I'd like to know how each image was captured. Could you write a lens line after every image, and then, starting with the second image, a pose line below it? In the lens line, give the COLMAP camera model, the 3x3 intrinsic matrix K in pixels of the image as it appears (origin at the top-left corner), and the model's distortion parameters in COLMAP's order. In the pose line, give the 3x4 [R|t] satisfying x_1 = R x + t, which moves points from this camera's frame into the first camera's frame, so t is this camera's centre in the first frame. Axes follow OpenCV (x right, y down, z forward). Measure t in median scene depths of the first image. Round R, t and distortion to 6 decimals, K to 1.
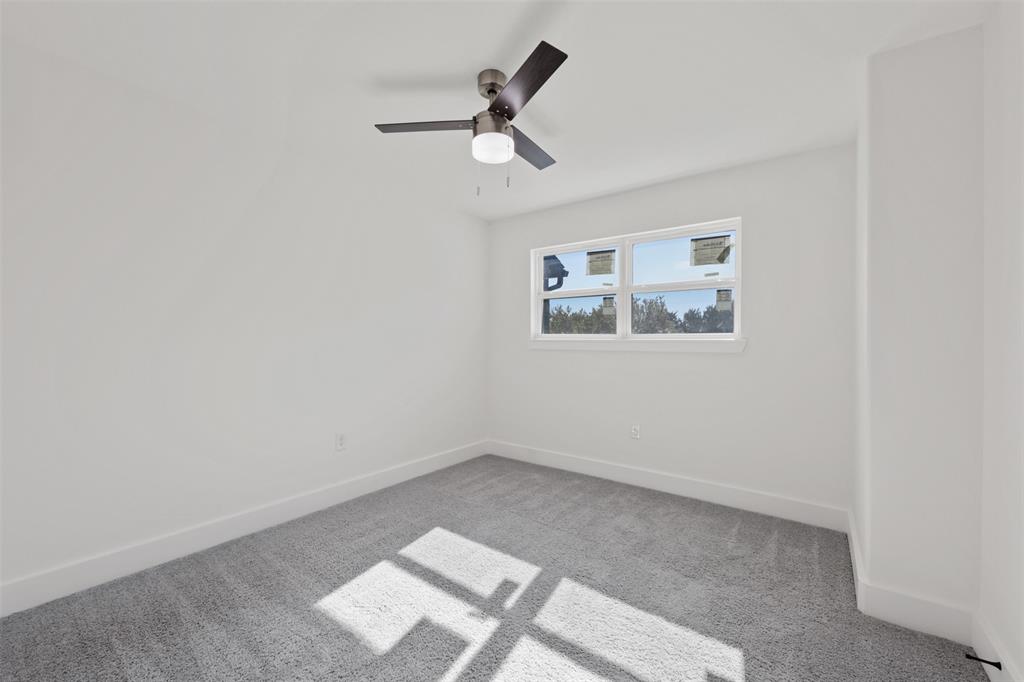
lens RADIAL K [[400.4, 0, 512.1], [0, 400.4, 345.1], [0, 0, 1]] dist [0.008713, -0.002597]
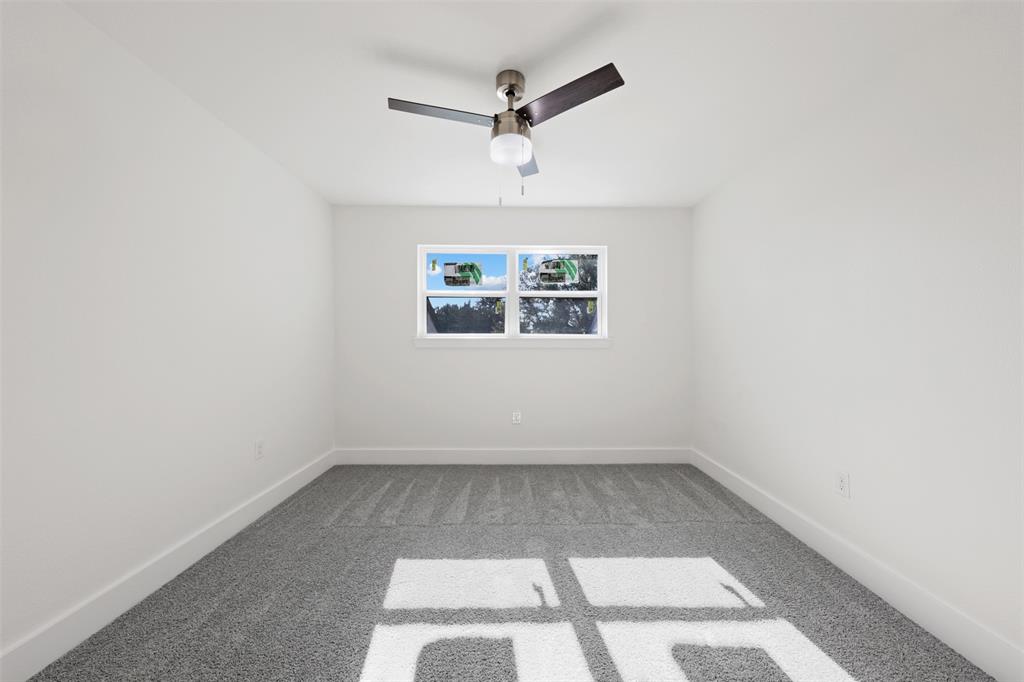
lens RADIAL K [[375.8, 0, 513.4], [0, 375.8, 338.7], [0, 0, 1]] dist [0.001635, 0.000035]
pose [[0.805722, -0.015723, 0.592086, -0.466203], [0.006188, 0.999816, 0.018130, -0.043733], [-0.592262, -0.010944, 0.805671, 0.201062]]
